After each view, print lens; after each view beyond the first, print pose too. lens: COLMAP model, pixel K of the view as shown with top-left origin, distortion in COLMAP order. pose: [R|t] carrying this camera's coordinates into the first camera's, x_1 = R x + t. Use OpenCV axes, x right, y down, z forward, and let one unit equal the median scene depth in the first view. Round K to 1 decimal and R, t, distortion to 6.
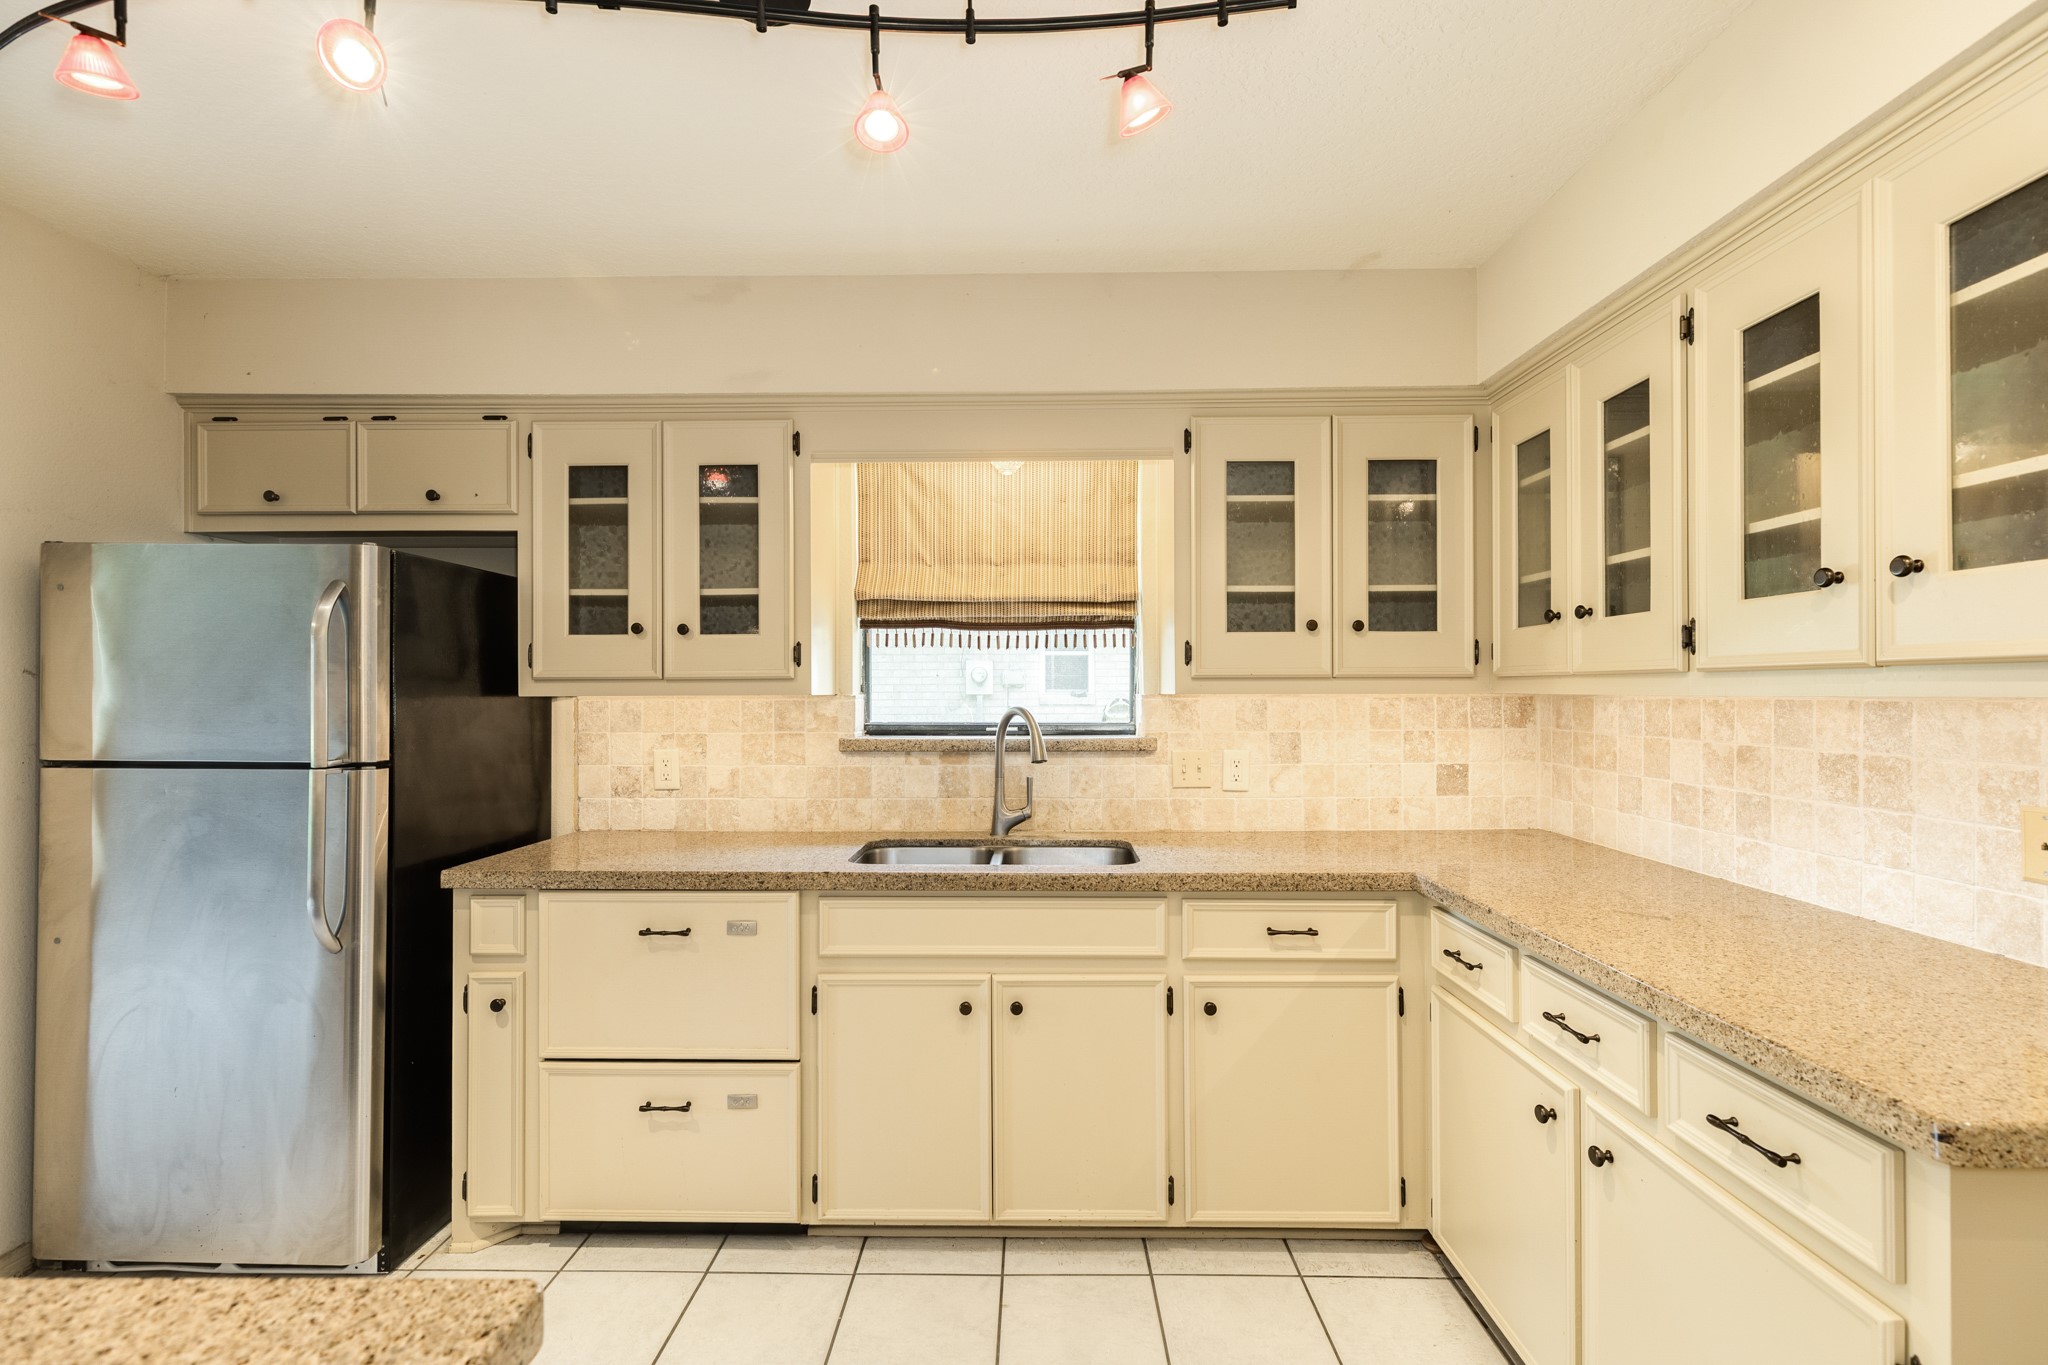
lens RADIAL K [[911.6, 0, 1022.9], [0, 911.6, 688.1], [0, 0, 1]] dist [0.004210, 0.000255]
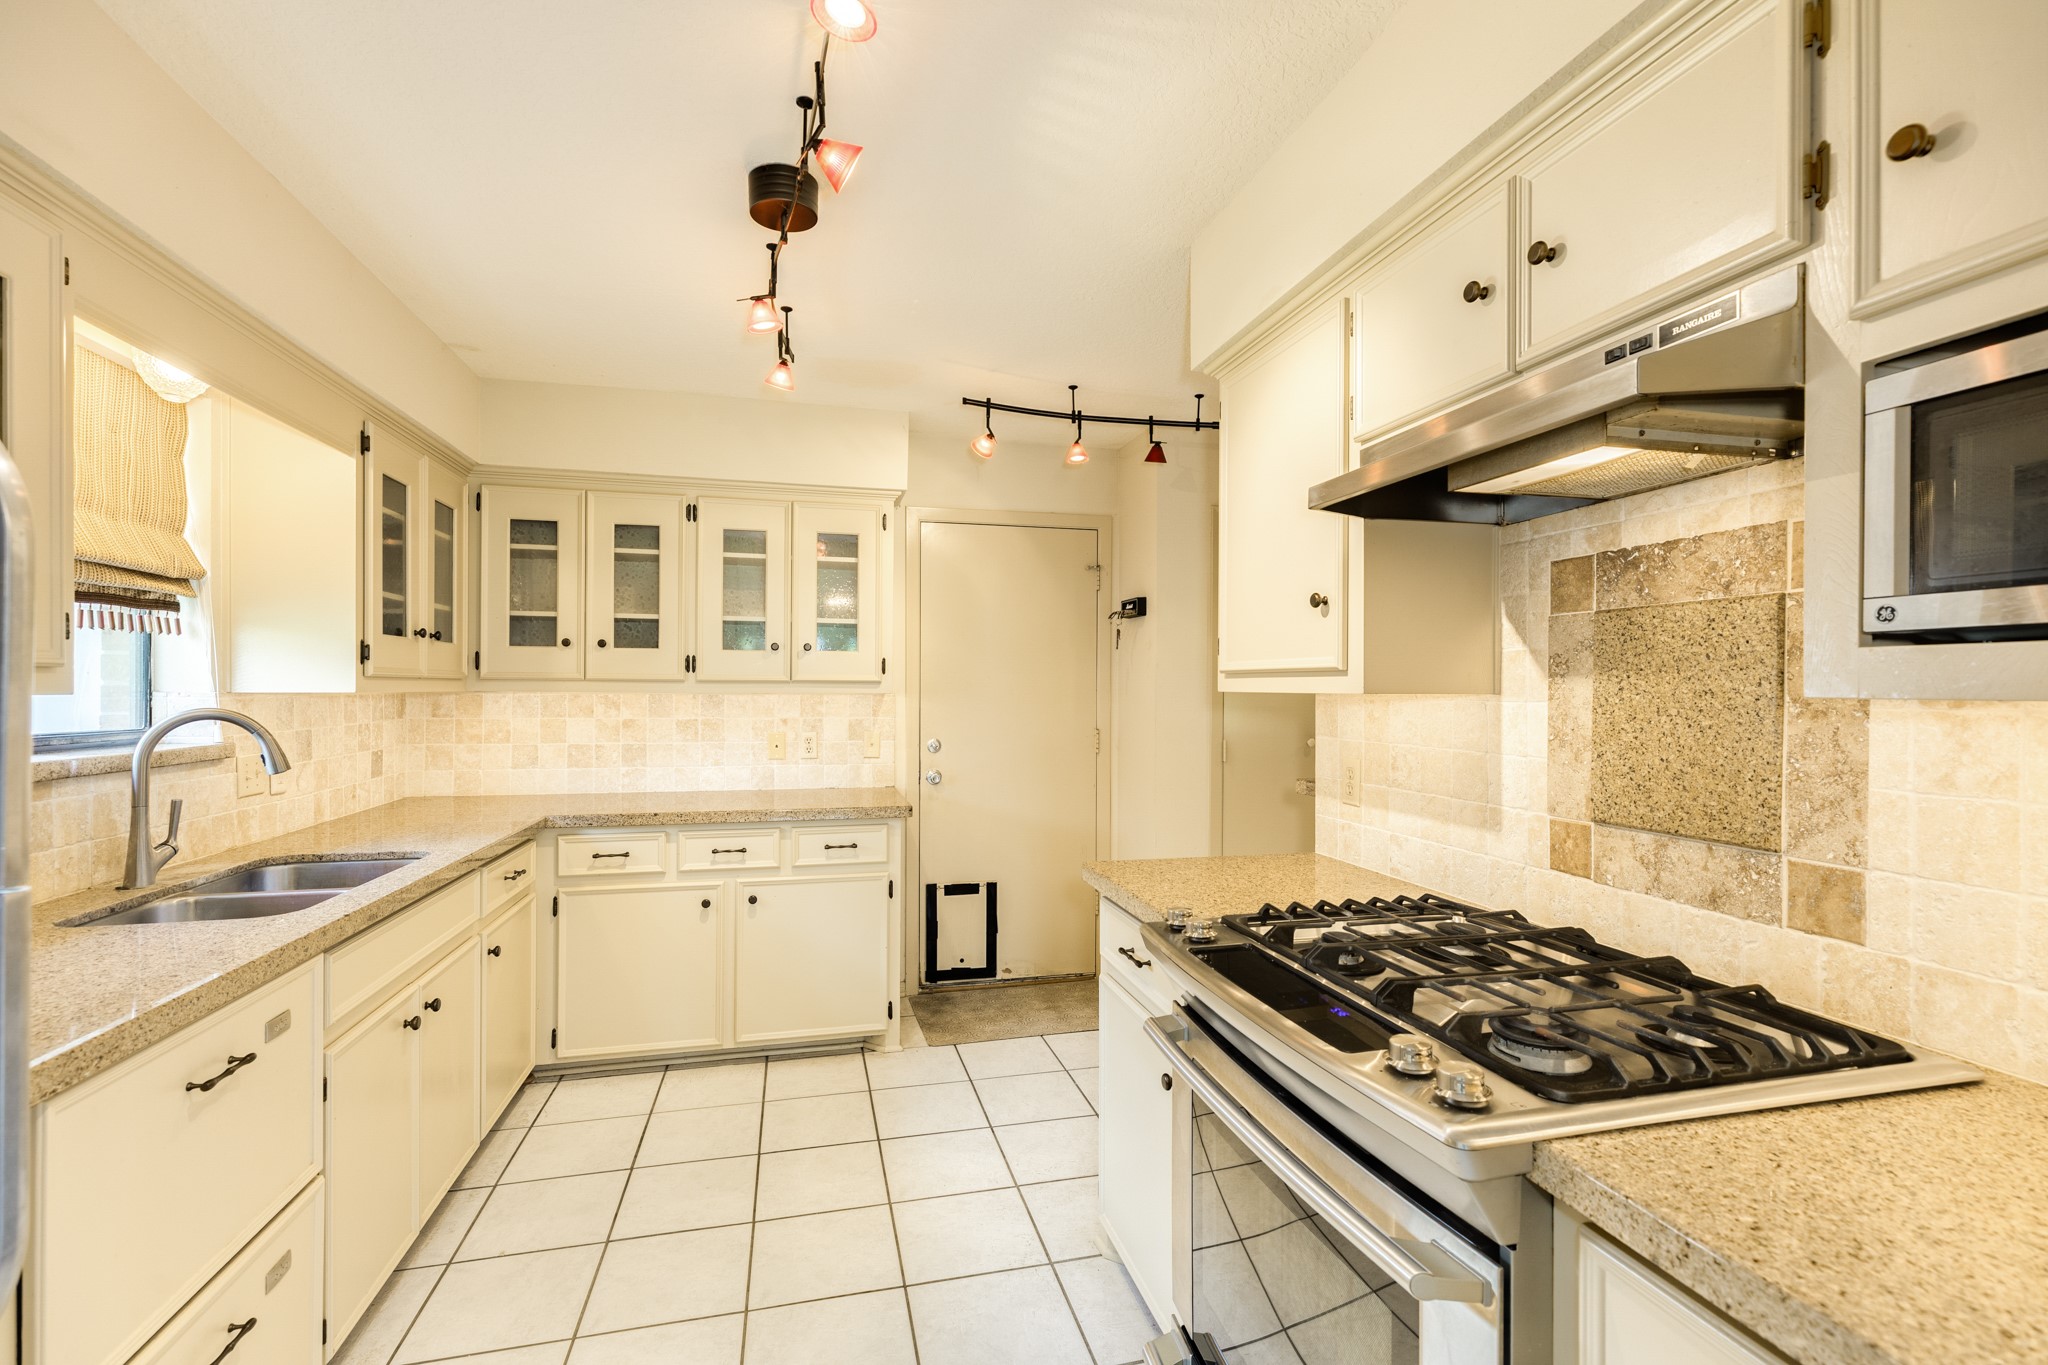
lens RADIAL K [[911.6, 0, 1022.9], [0, 911.6, 688.1], [0, 0, 1]] dist [0.004210, 0.000255]
pose [[-0.249146, 0.002288, 0.968463, -0.903296], [-0.006907, 0.999968, -0.004139, 0.000978], [-0.968441, -0.007721, -0.249122, 0.492738]]
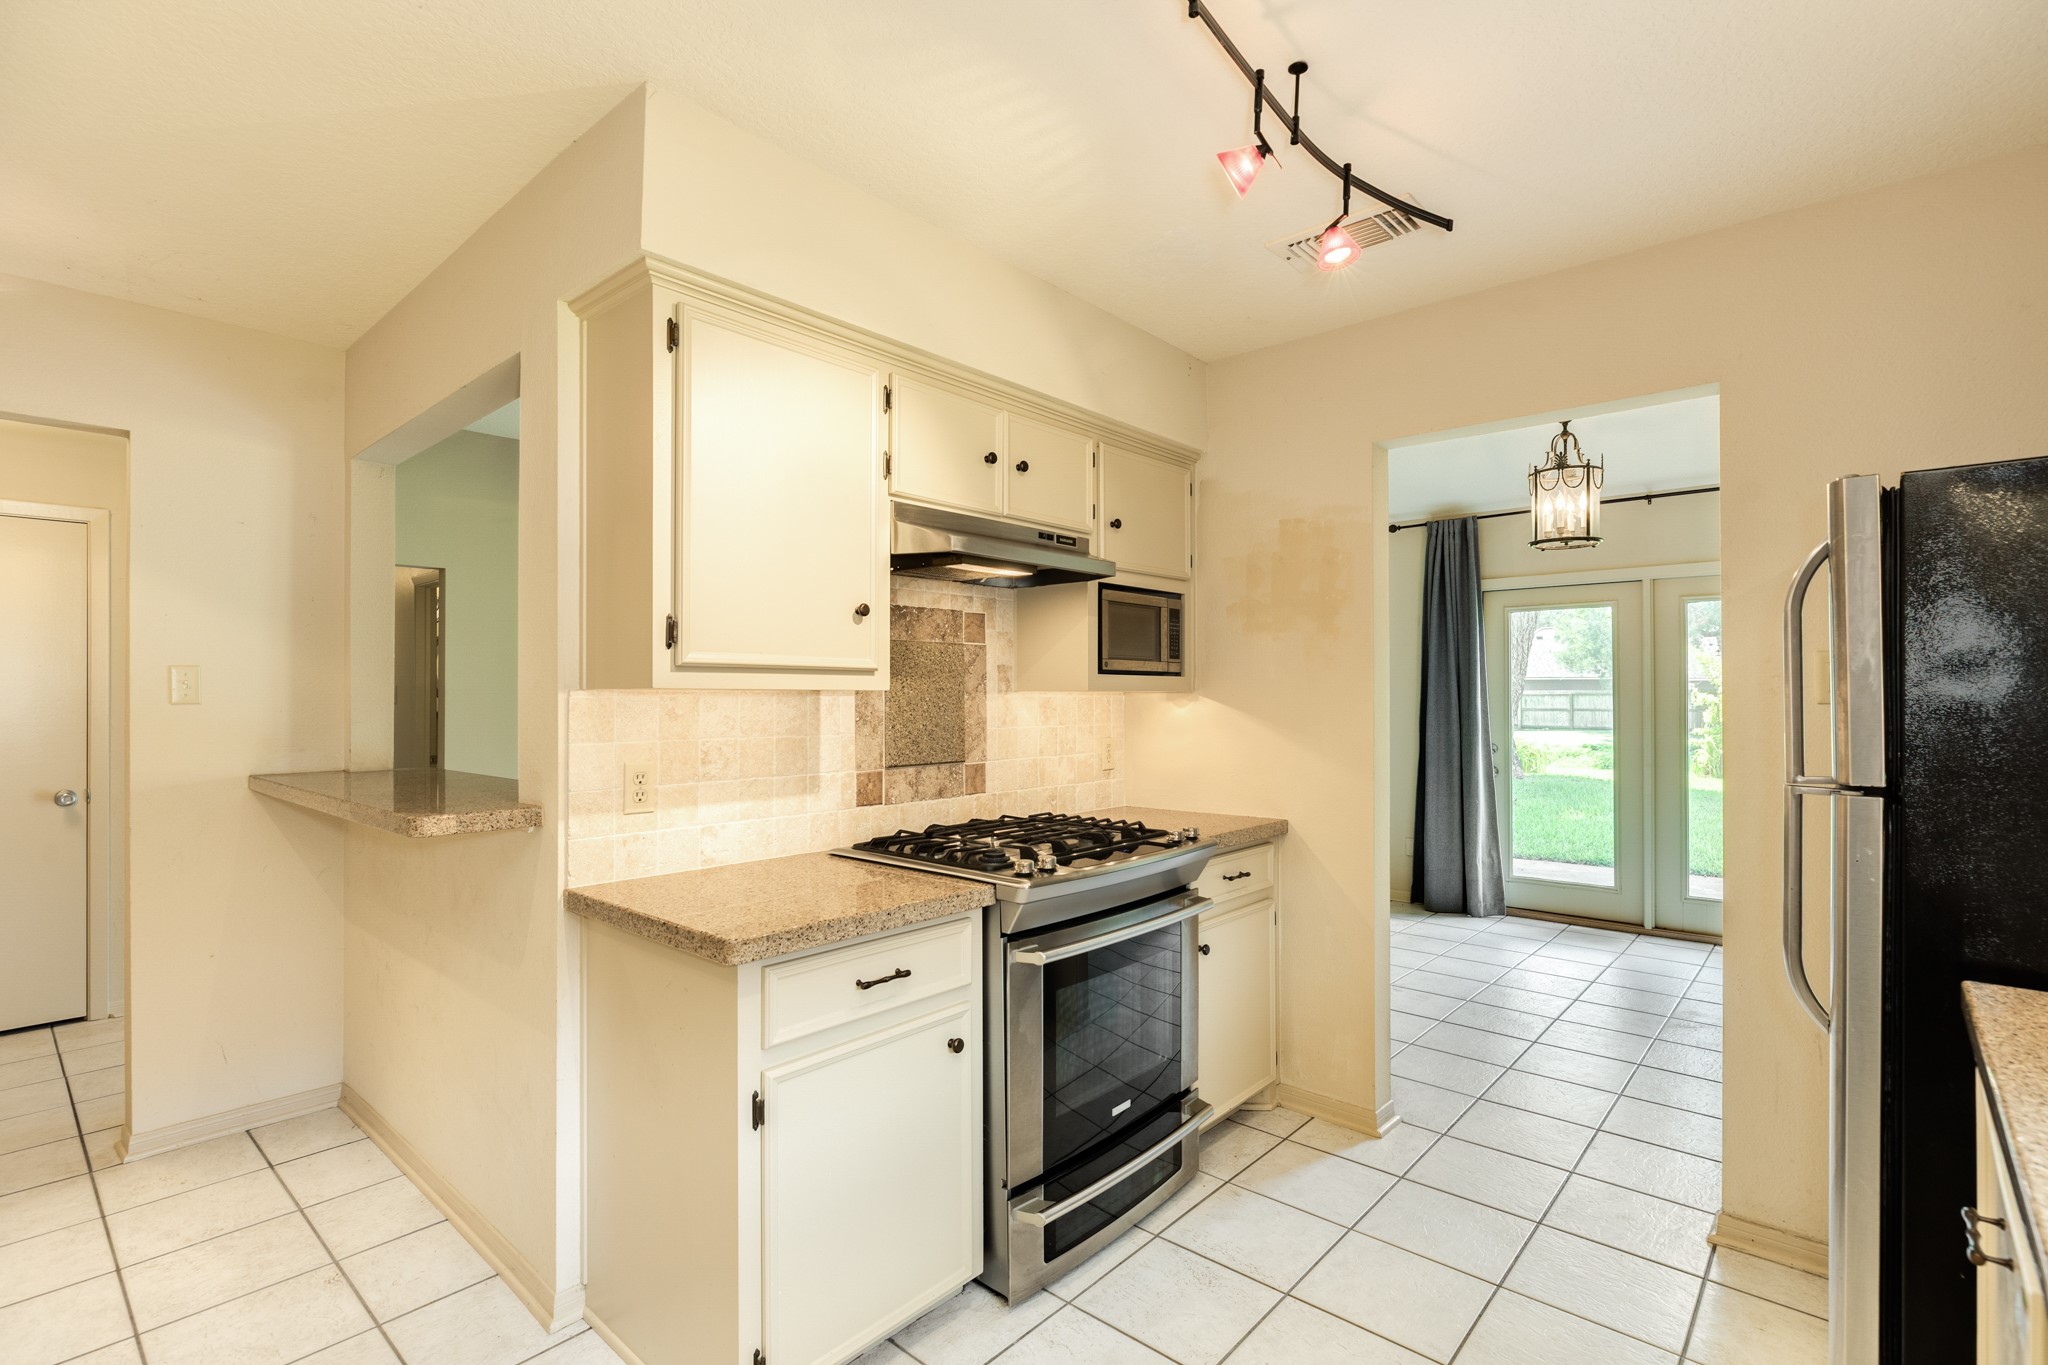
lens RADIAL K [[959.8, 0, 1033.7], [0, 959.8, 688.4], [0, 0, 1]] dist [-0.001547, -0.000257]
pose [[-0.653506, -0.001245, -0.756921, 0.195081], [0.006151, 0.999957, -0.006955, 0.006006], [0.756897, -0.009201, -0.653470, 0.758529]]
